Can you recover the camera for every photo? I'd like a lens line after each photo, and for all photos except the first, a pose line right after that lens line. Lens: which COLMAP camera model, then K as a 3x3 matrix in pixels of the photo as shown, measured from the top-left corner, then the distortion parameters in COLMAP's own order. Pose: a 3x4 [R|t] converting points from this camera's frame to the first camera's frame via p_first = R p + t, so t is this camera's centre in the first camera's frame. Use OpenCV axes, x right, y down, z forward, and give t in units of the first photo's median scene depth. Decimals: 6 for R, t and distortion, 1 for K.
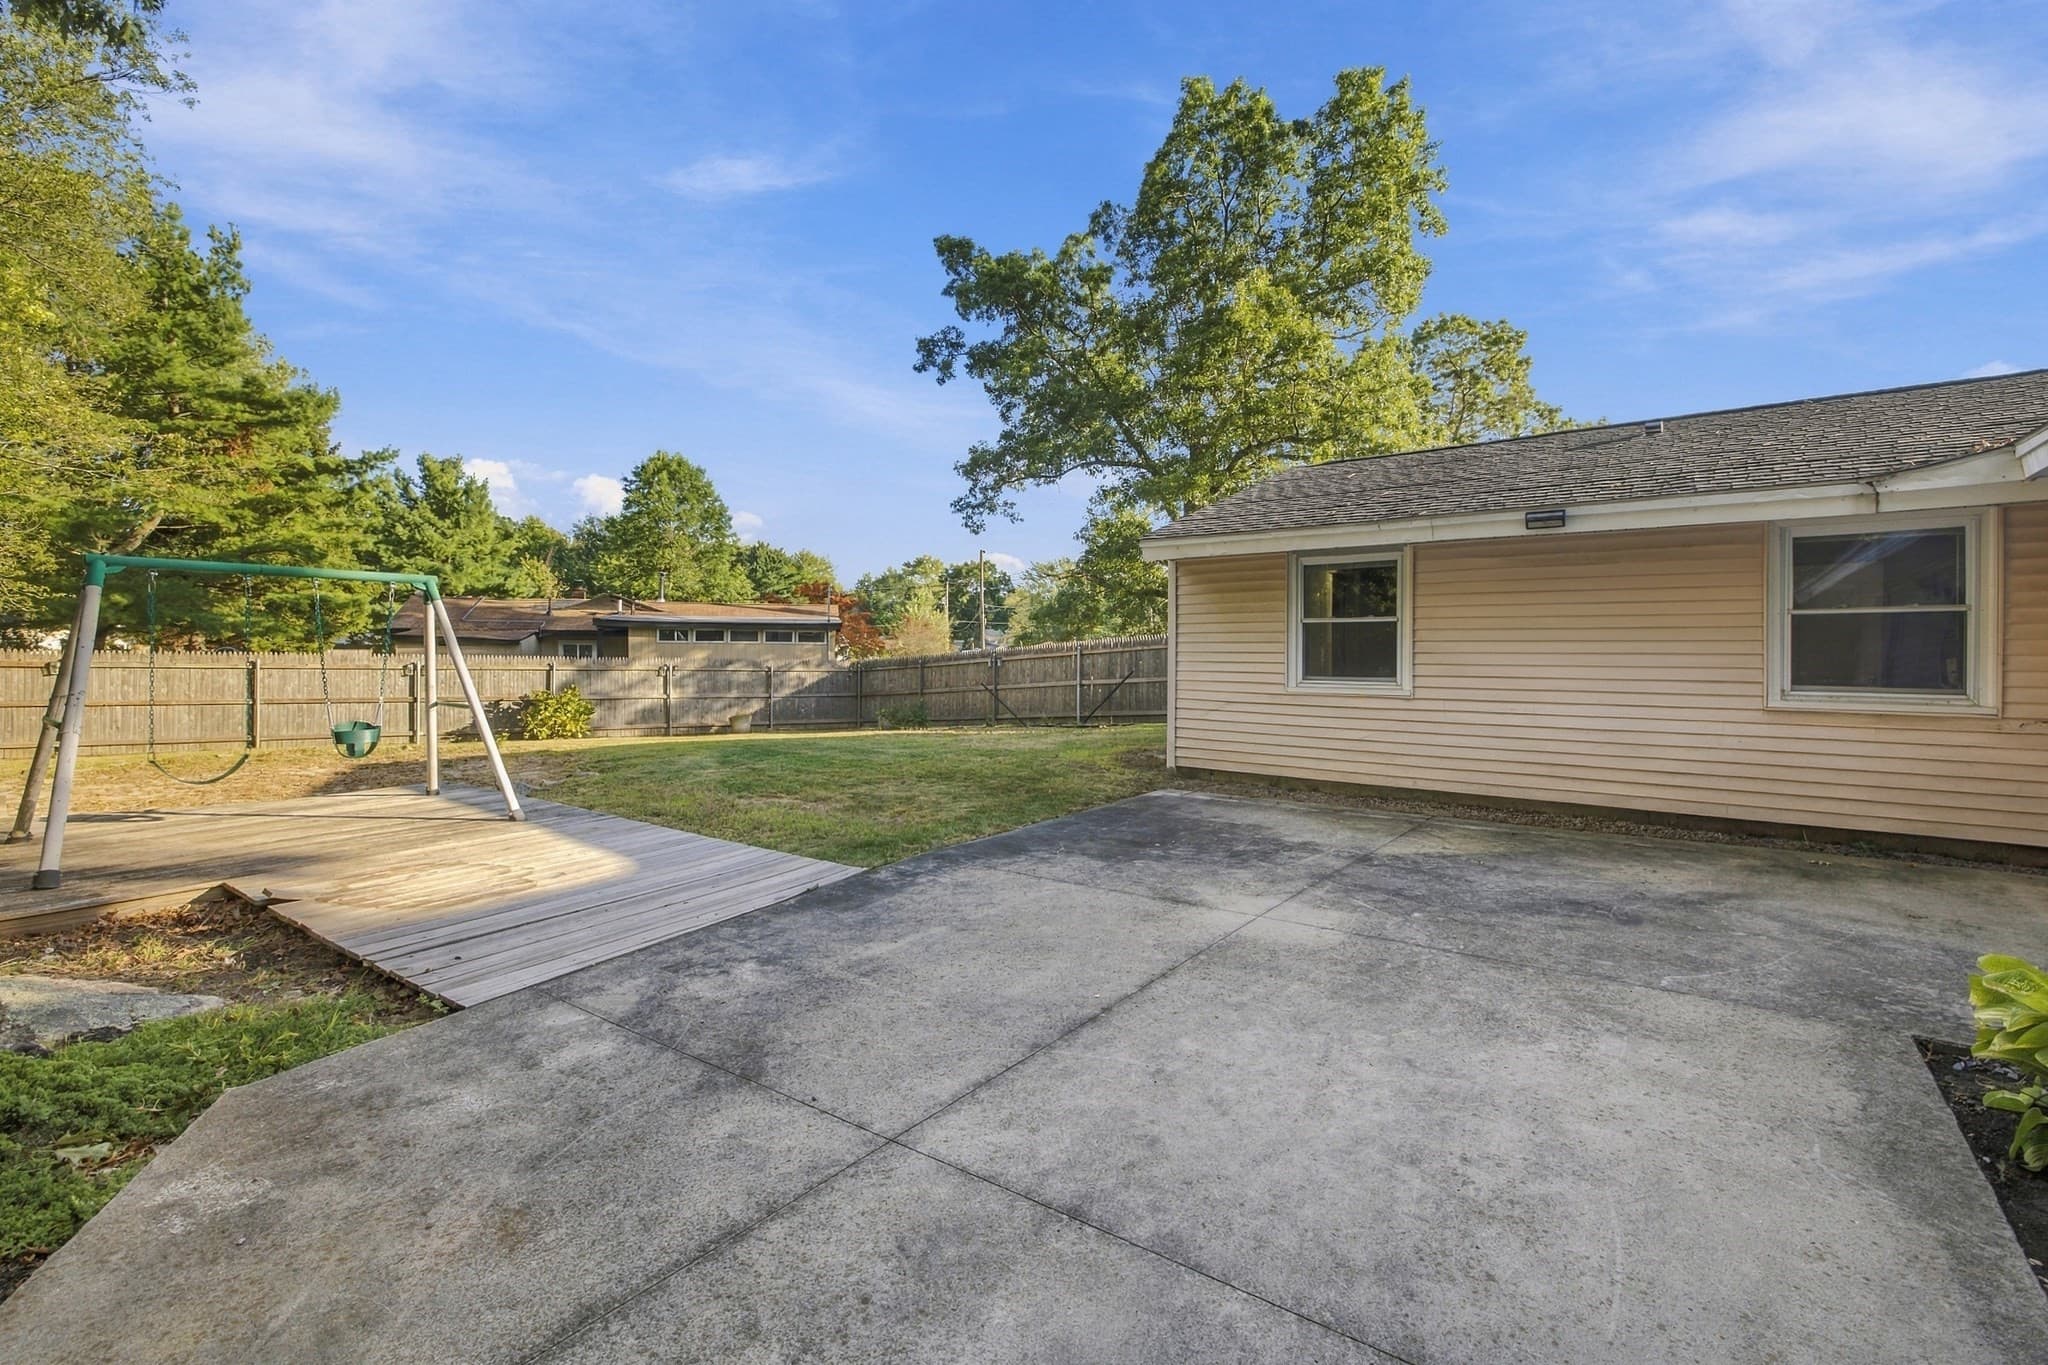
lens RADIAL K [[868.1, 0, 1021.2], [0, 868.1, 660.1], [0, 0, 1]] dist [0.000094, -0.000076]
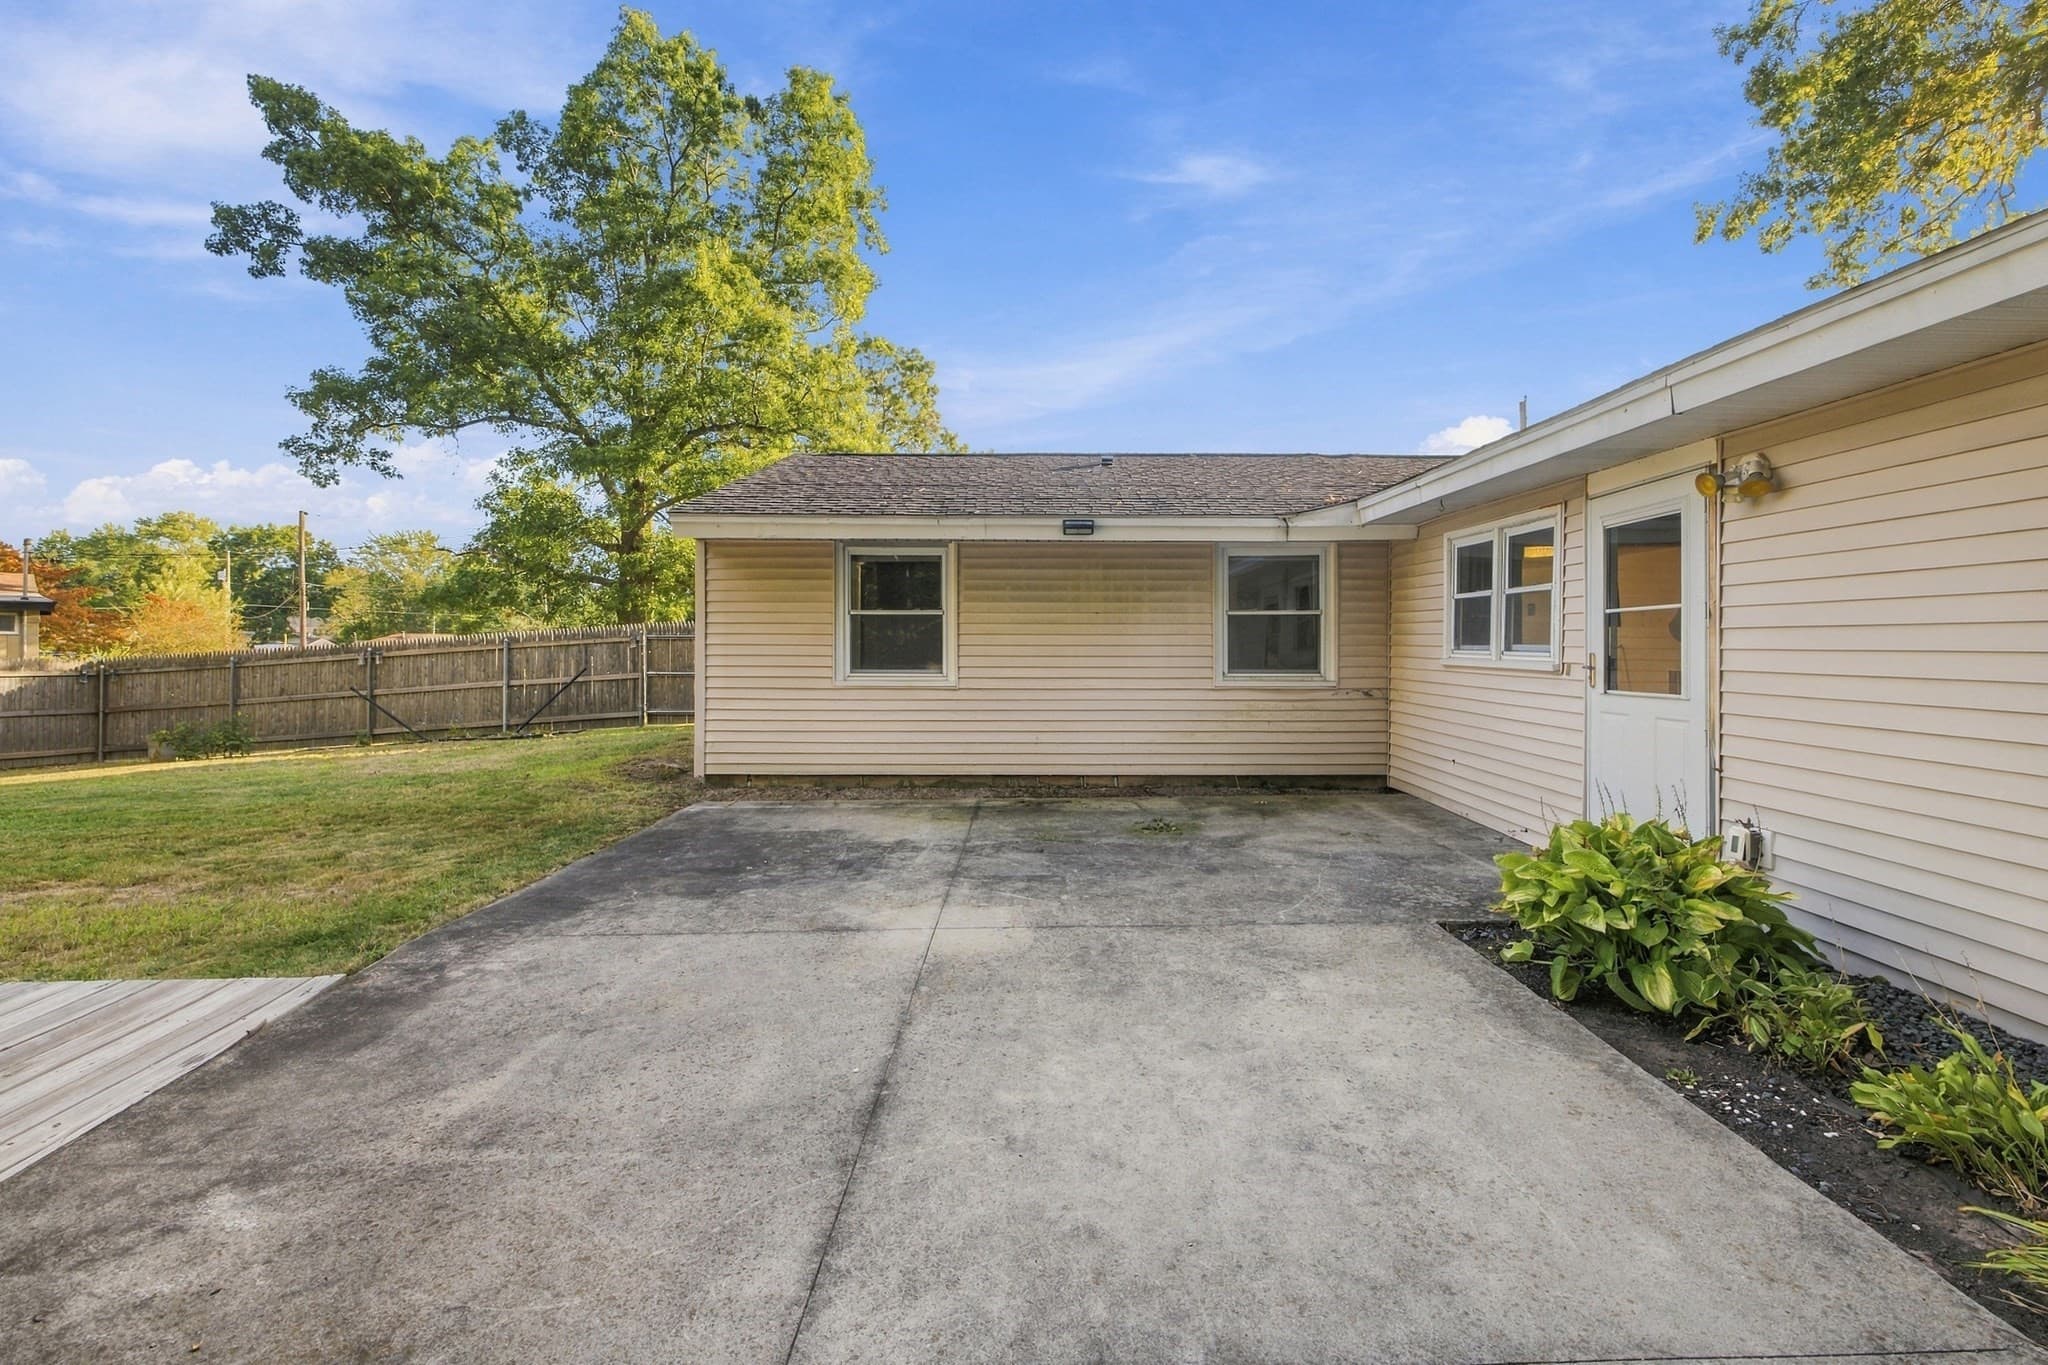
lens RADIAL K [[872.4, 0, 1023.2], [0, 872.4, 652.5], [0, 0, 1]] dist [0.001030, -0.000072]
pose [[0.791029, -0.007542, 0.611732, -0.044425], [0.008611, 0.999962, 0.001194, 0.000025], [-0.611718, 0.004323, 0.791064, 0.041723]]
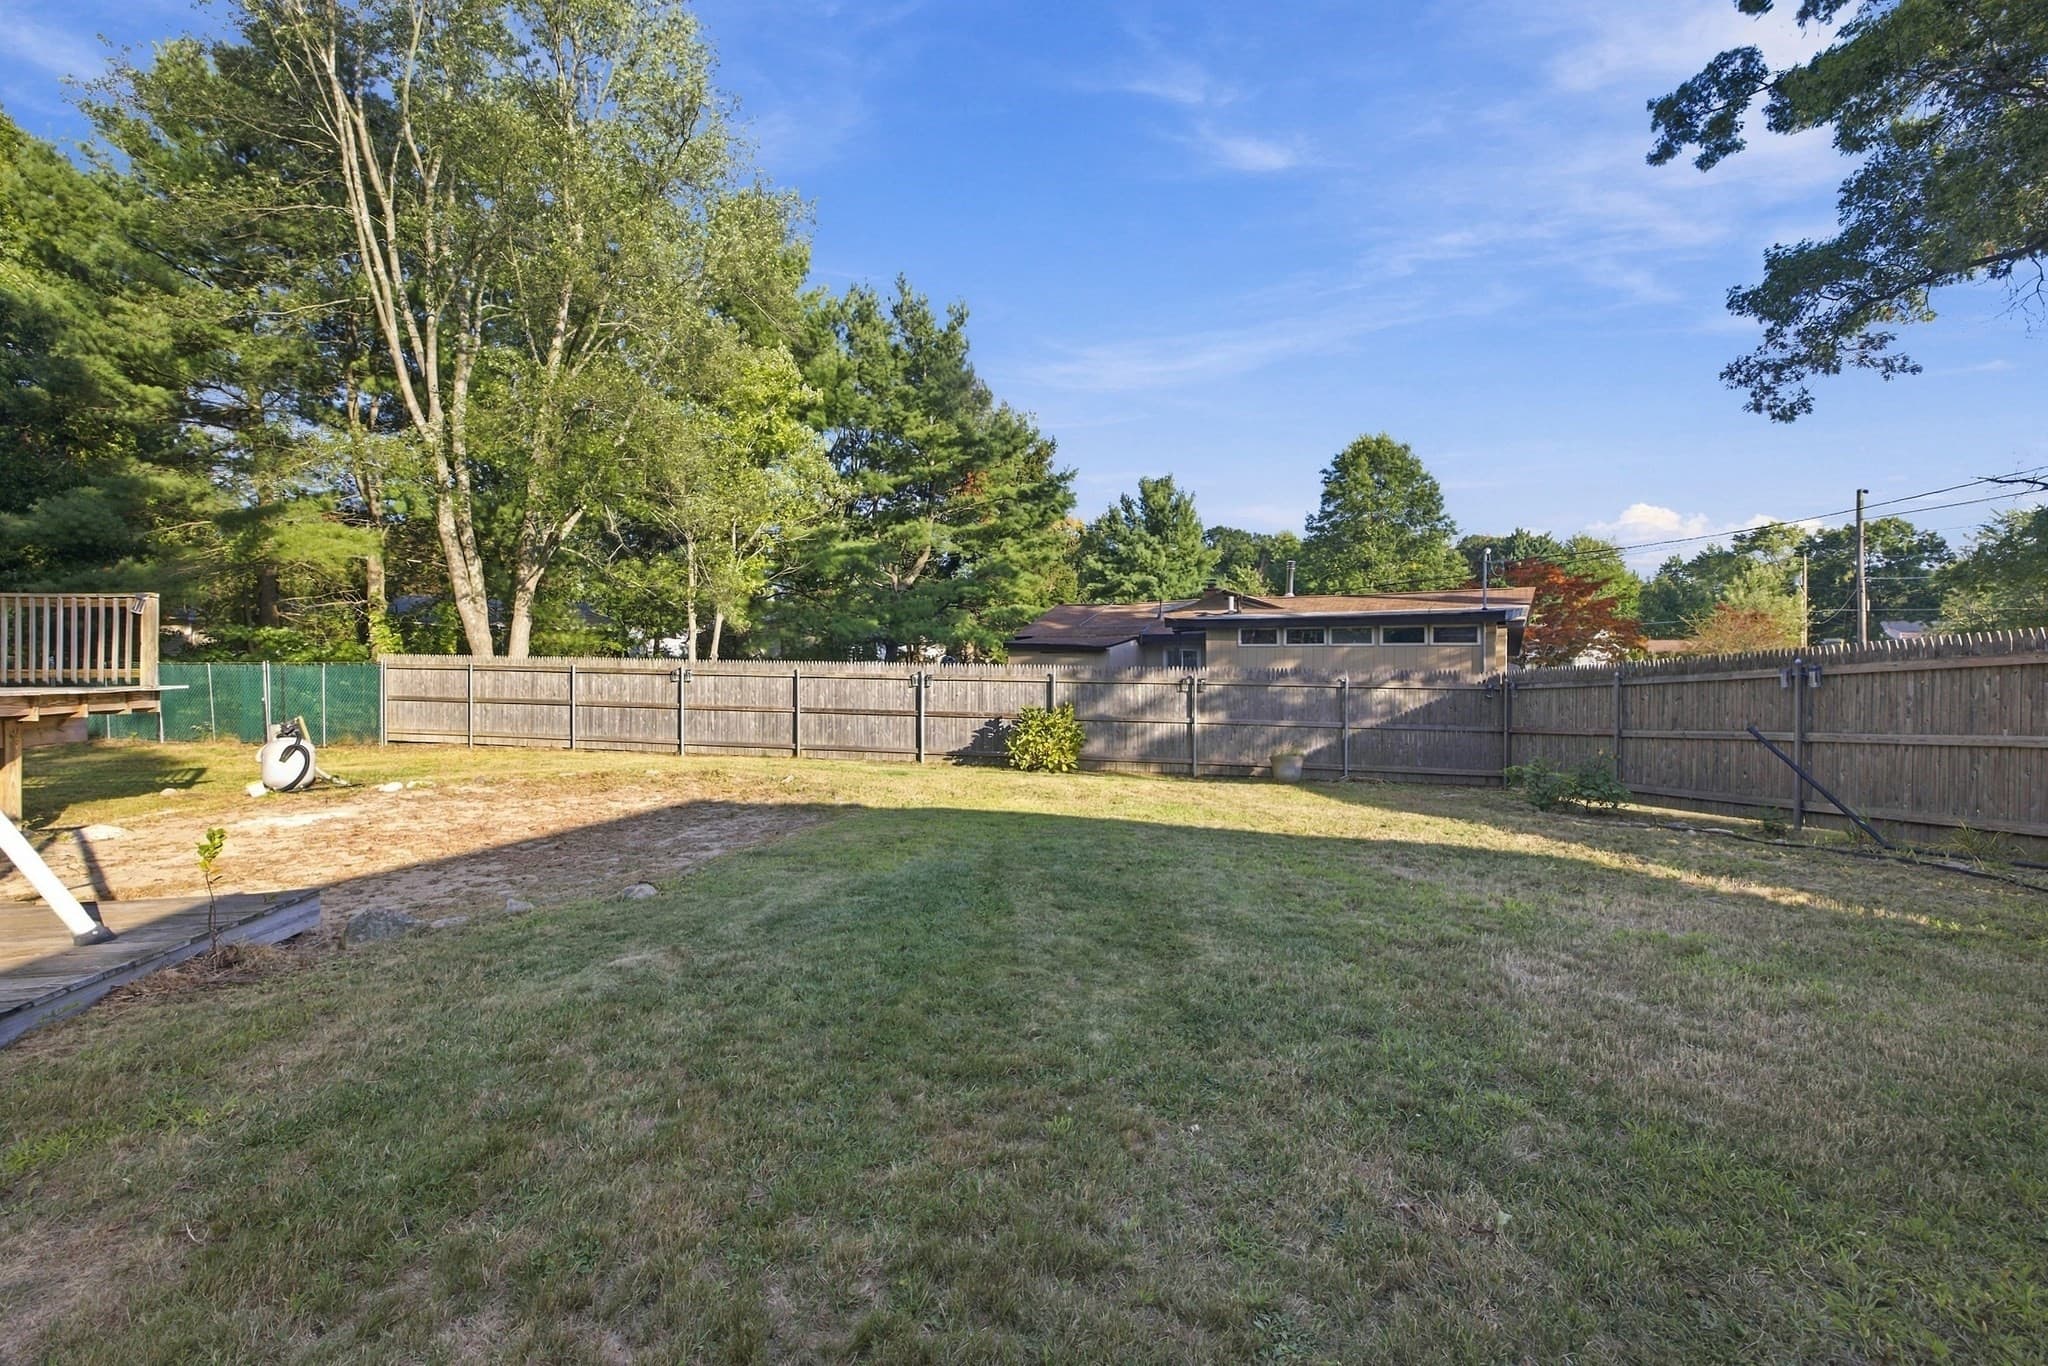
lens RADIAL K [[868.1, 0, 1021.2], [0, 868.1, 660.6], [0, 0, 1]] dist [0.000094, -0.000076]
pose [[0.671666, -0.005035, -0.740837, 0.025540], [-0.000257, 0.999975, -0.007029, -0.003557], [0.740854, 0.004911, 0.671648, 0.389665]]
